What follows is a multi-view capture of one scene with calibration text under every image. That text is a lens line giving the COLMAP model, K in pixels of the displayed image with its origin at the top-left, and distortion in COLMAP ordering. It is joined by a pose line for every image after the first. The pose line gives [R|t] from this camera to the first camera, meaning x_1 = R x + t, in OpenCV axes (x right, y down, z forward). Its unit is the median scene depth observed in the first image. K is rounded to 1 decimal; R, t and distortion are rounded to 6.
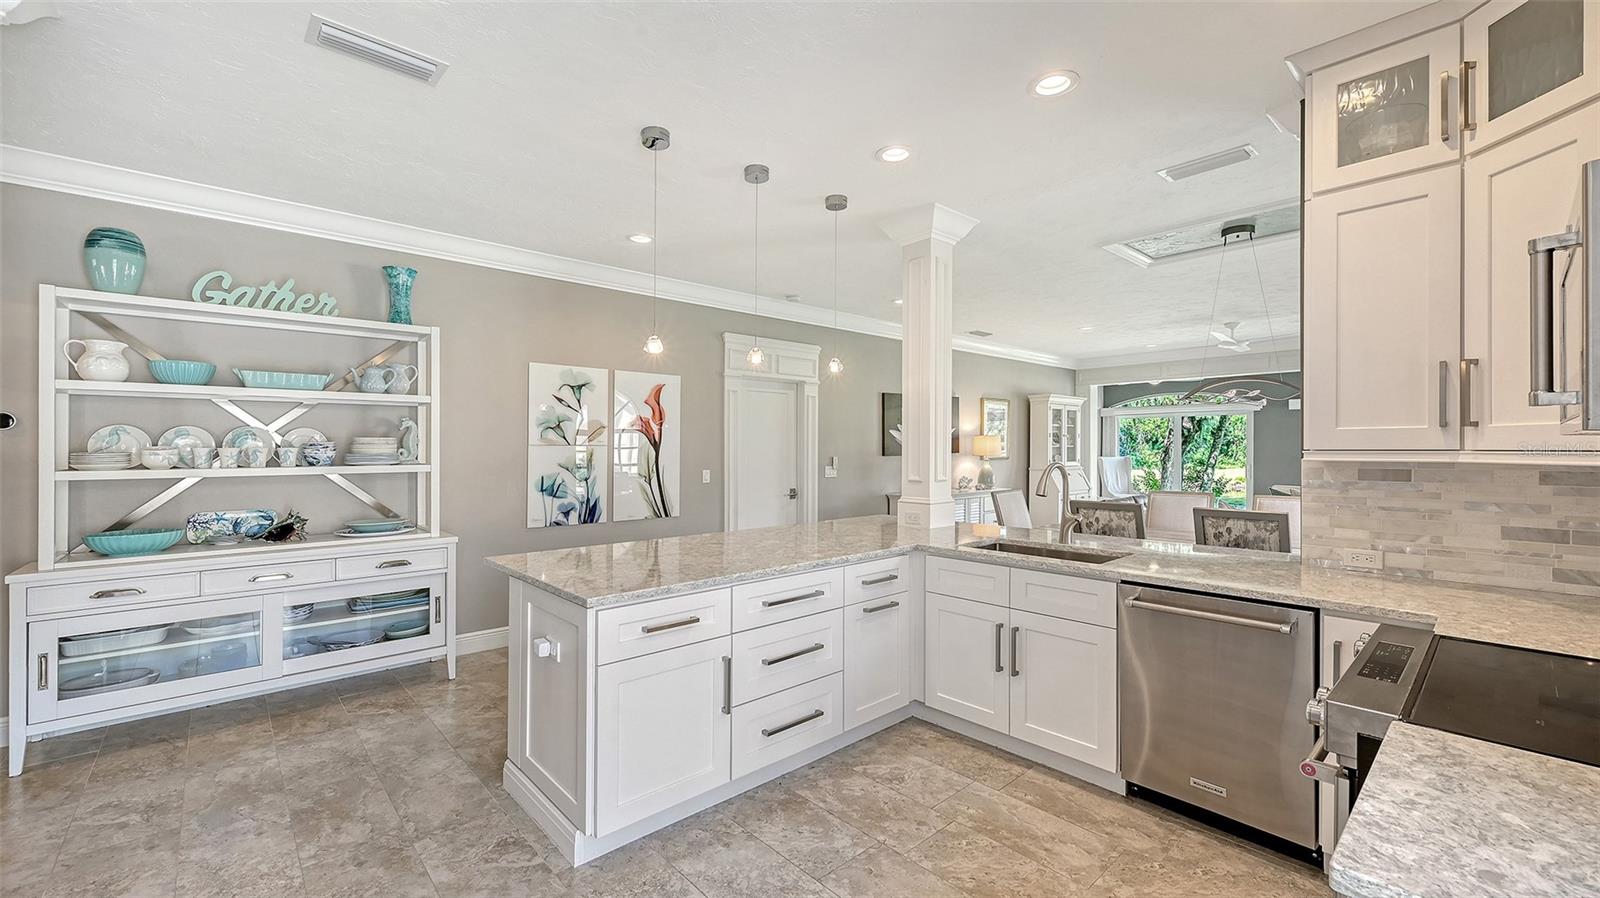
lens RADIAL K [[636.8, 0, 804.5], [0, 636.8, 448.7], [0, 0, 1]] dist [-0.002784, -0.000076]
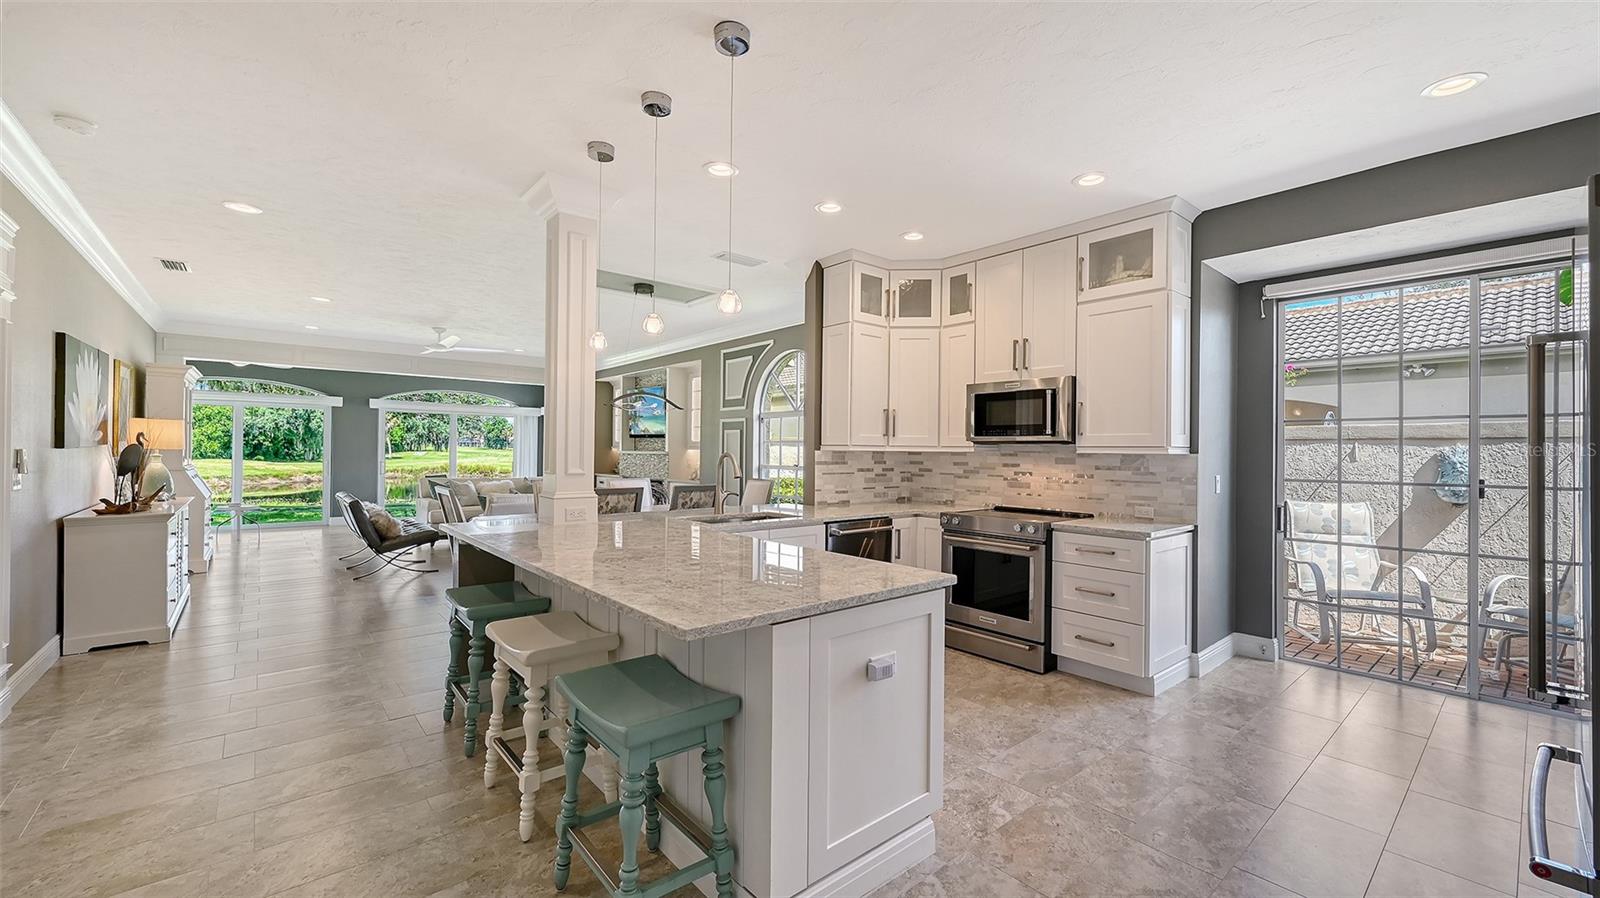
lens RADIAL K [[647.4, 0, 800.0], [0, 647.4, 449.0], [0, 0, 1]] dist [-0.001045, -0.000080]
pose [[0.034487, 0.006302, 0.999385, -0.364423], [-0.009495, 0.999937, -0.005978, 0.008070], [-0.999360, -0.009283, 0.034545, 0.309578]]
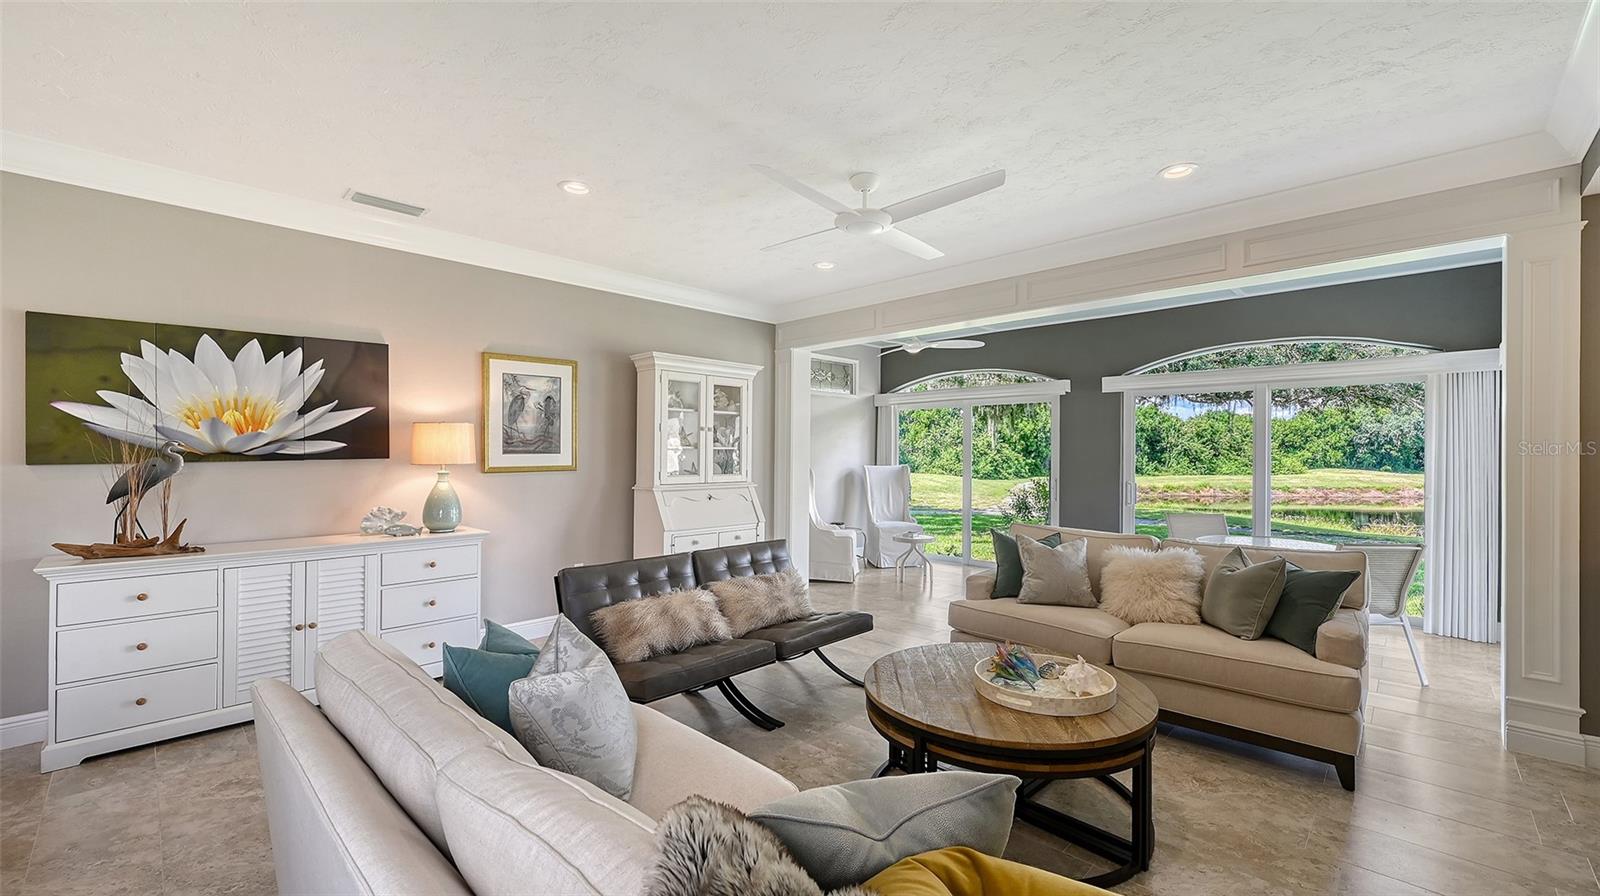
lens RADIAL K [[644.2, 0, 817.2], [0, 644.2, 451.7], [0, 0, 1]] dist [-0.000937, -0.000117]
pose [[0.996767, 0.004460, 0.080216, 0.536796], [-0.004135, 0.999983, -0.004219, 0.001838], [-0.080234, 0.003873, 0.996769, 0.484864]]
